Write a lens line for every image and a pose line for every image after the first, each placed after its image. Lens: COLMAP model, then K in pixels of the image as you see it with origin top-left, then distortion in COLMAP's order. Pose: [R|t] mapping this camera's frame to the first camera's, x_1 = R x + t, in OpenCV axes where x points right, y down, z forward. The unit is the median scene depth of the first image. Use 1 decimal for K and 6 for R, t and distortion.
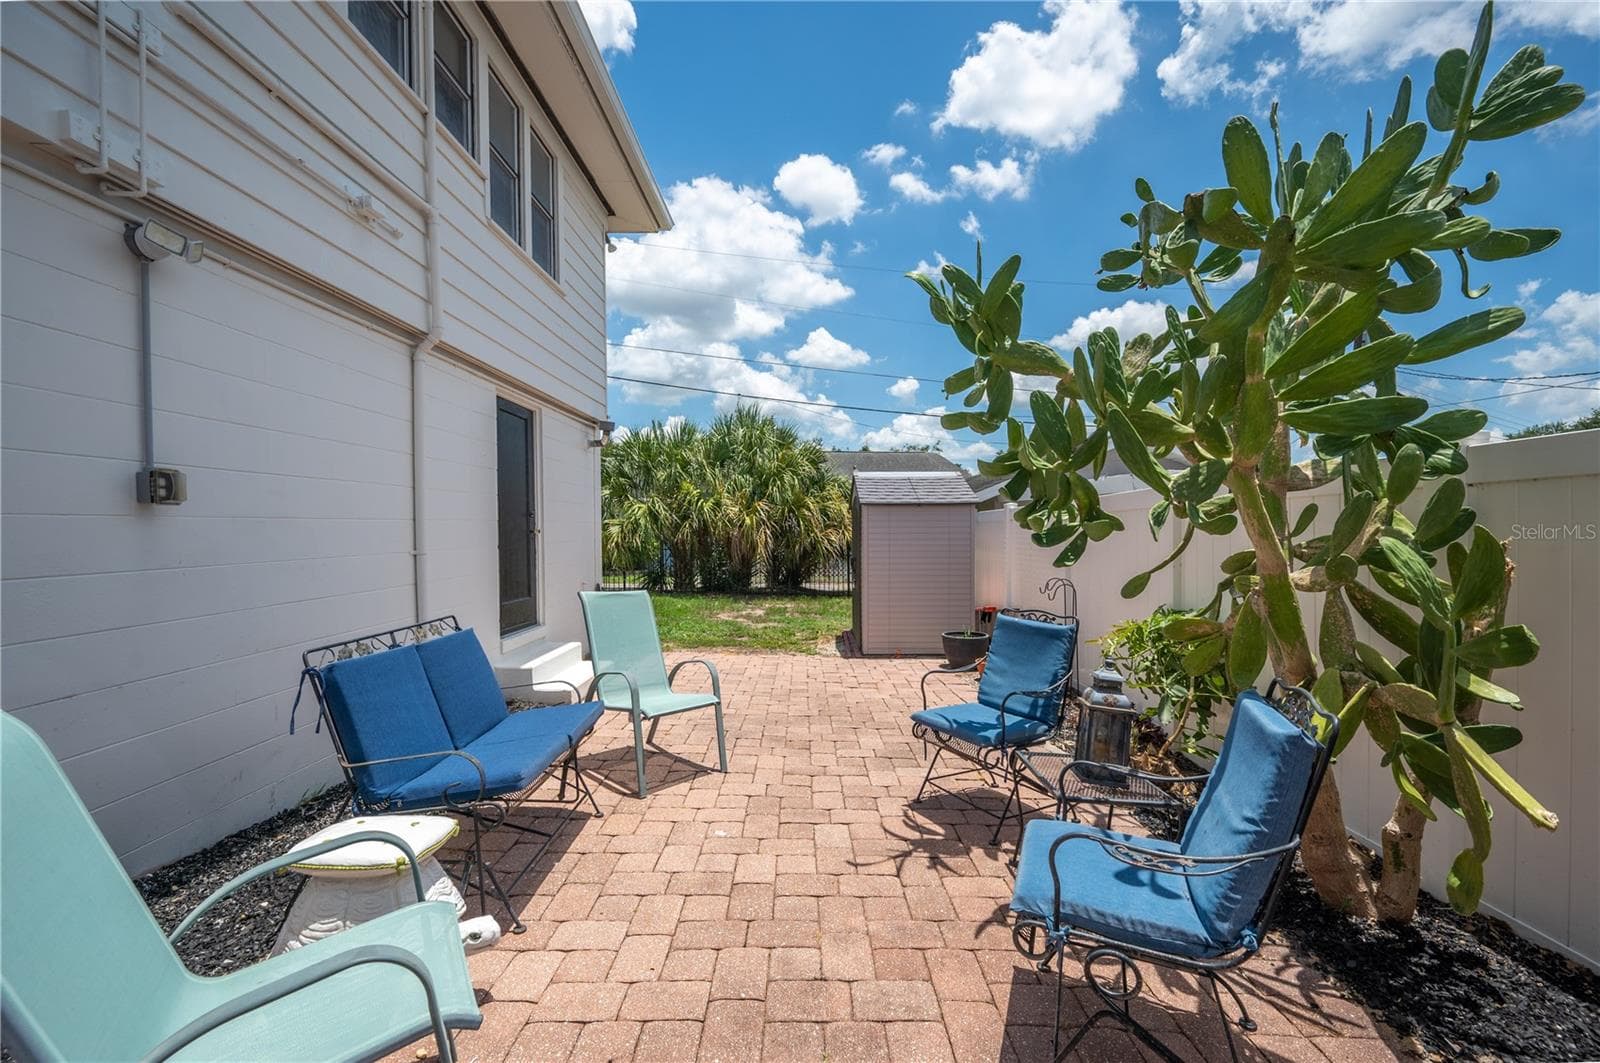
lens RADIAL K [[634.7, 0, 818.9], [0, 634.7, 535.0], [0, 0, 1]] dist [-0.005136, 0.000505]
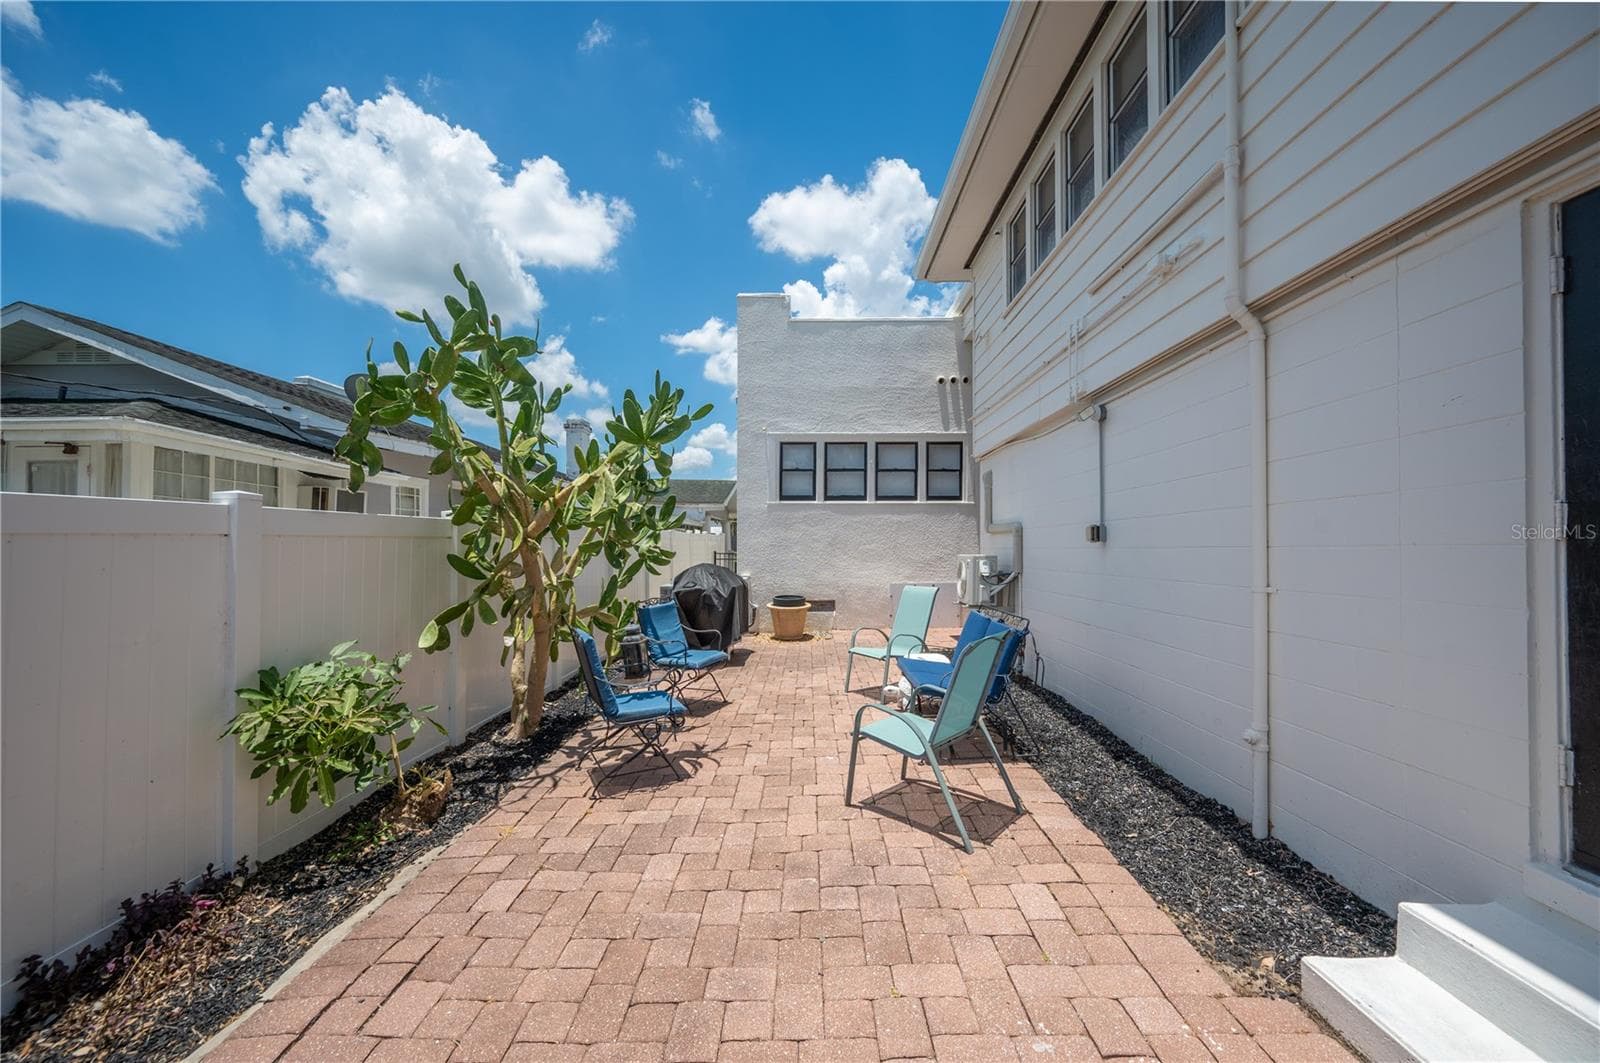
lens RADIAL K [[634.7, 0, 806.2], [0, 634.7, 537.7], [0, 0, 1]] dist [-0.005136, 0.000505]
pose [[-0.999716, 0.010214, 0.021517, -0.032680], [0.010280, 0.999943, 0.002931, -0.014494], [-0.021486, 0.003152, -0.999764, 0.592296]]
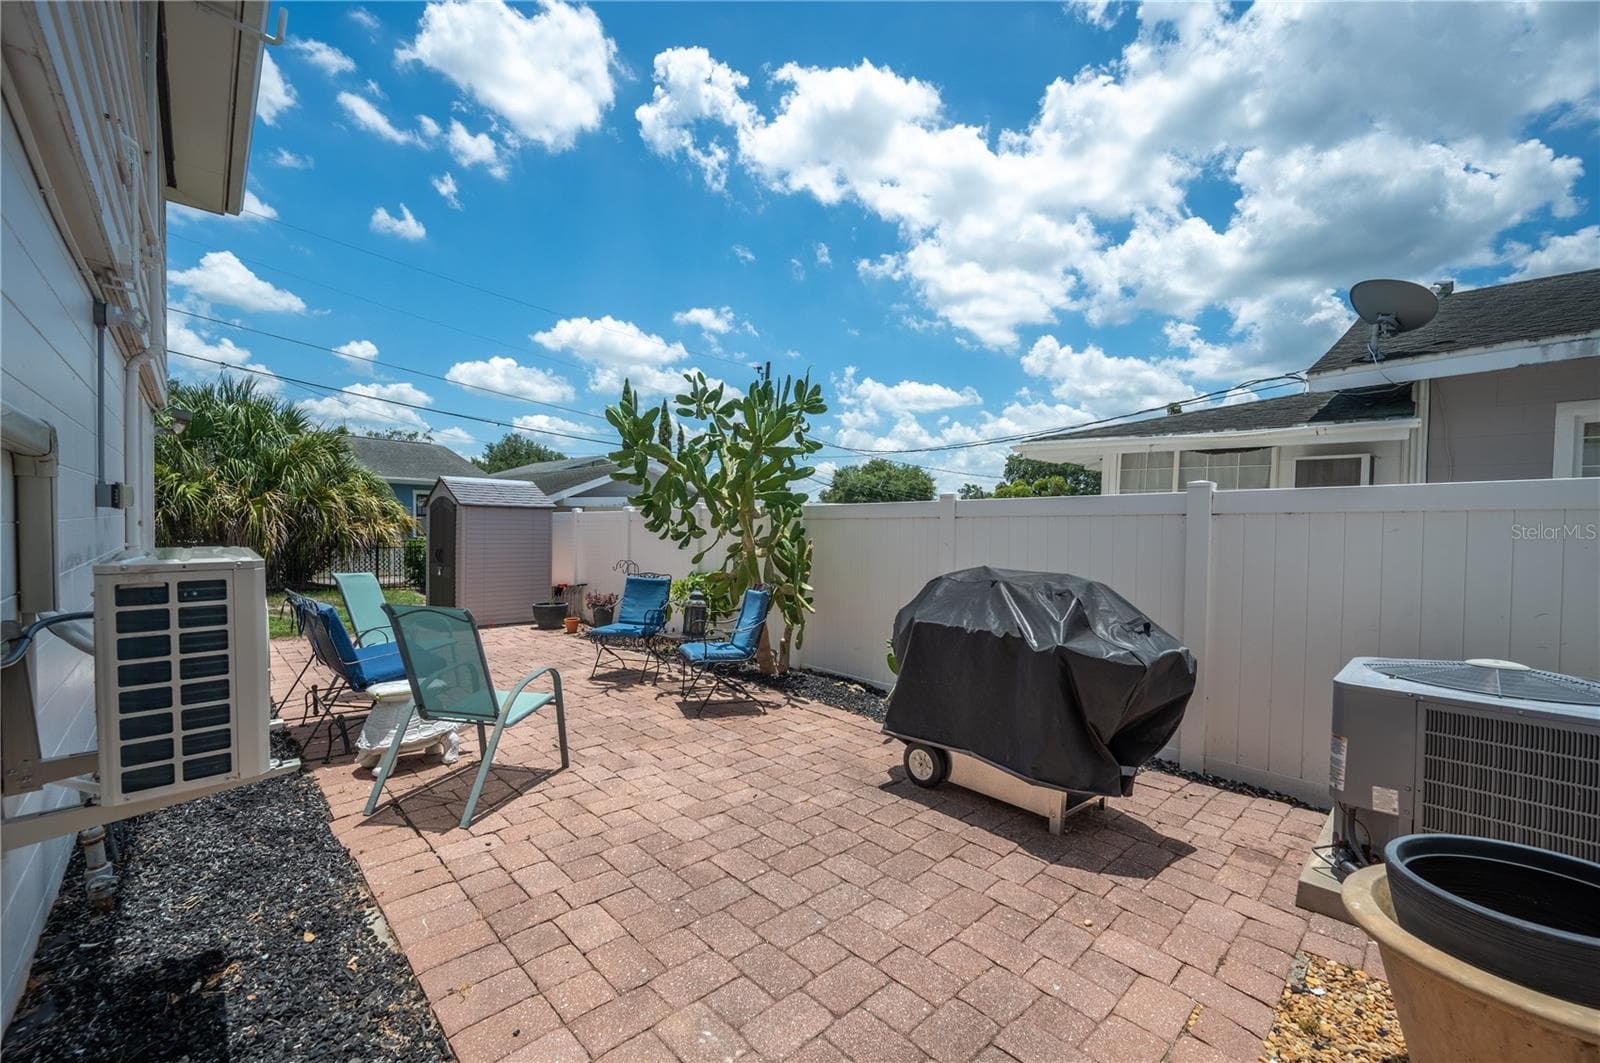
lens RADIAL K [[634.7, 0, 798.0], [0, 634.7, 533.9], [0, 0, 1]] dist [-0.005136, 0.000505]
pose [[0.723633, 0.006404, 0.690155, -0.182874], [-0.013010, 0.999906, 0.004363, -0.004609], [-0.690062, -0.012136, 0.723648, -0.199306]]
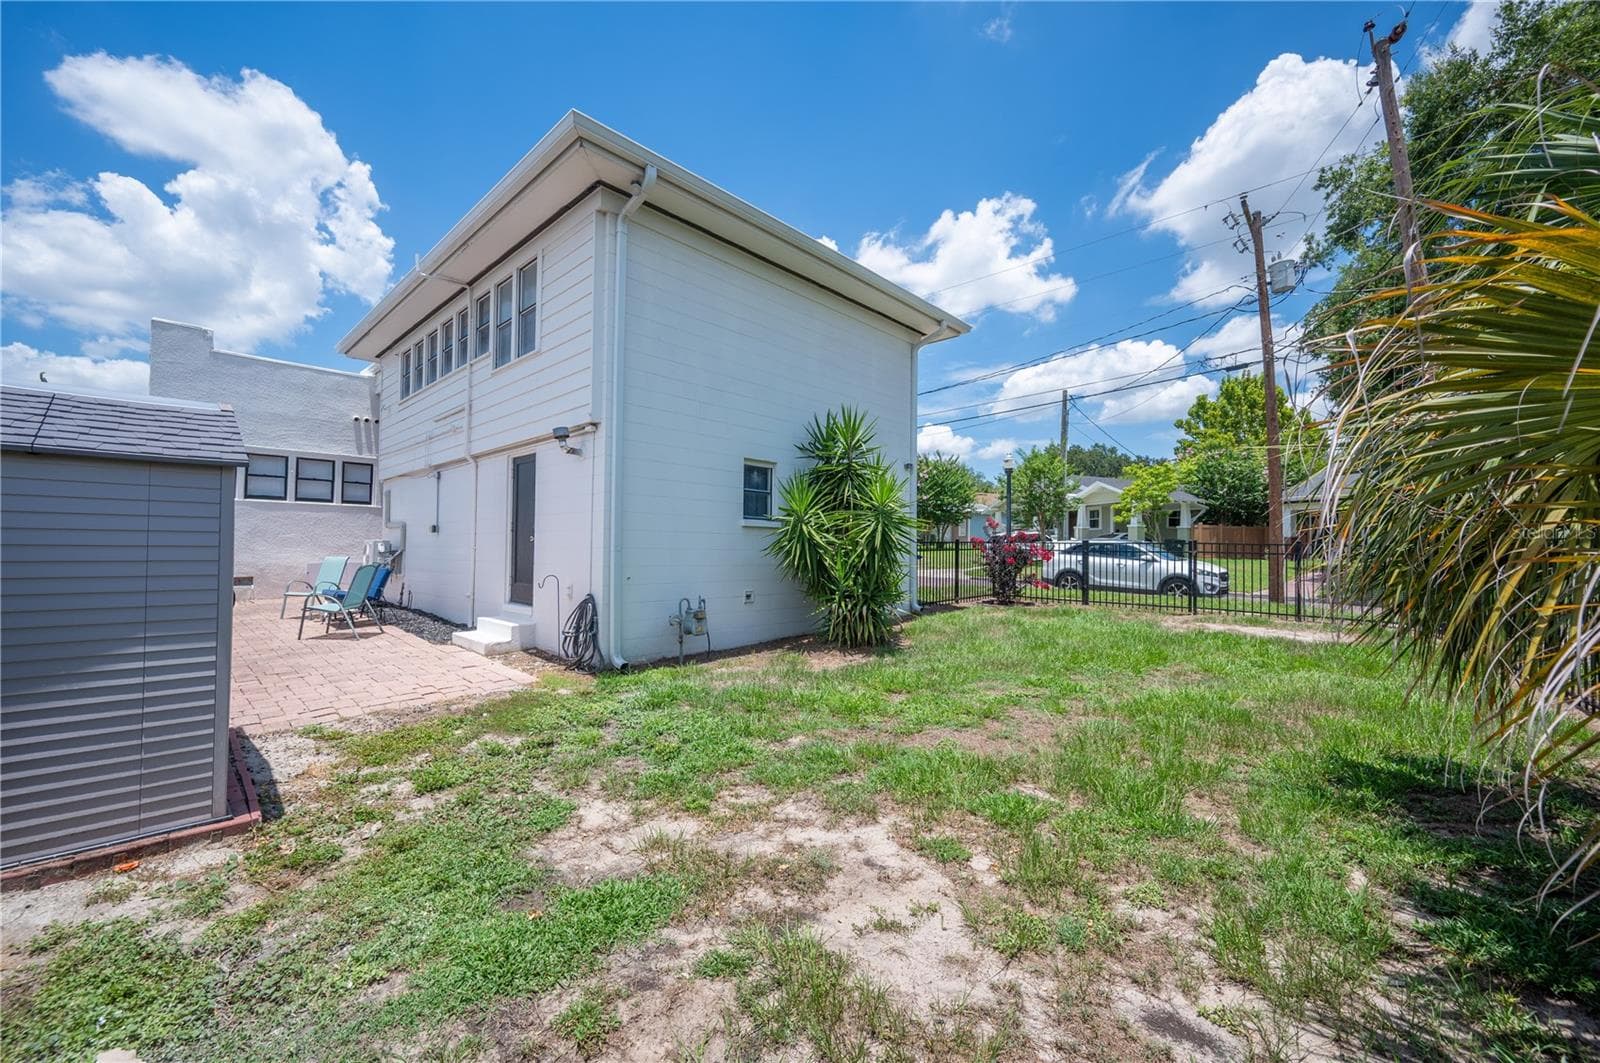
lens RADIAL K [[634.7, 0, 796.1], [0, 634.7, 533.7], [0, 0, 1]] dist [-0.005136, 0.000505]
pose [[-0.699062, -0.011857, -0.714963, 0.123936], [-0.011964, 0.999916, -0.004885, -0.005237], [0.714961, 0.005139, -0.699145, 1.435739]]
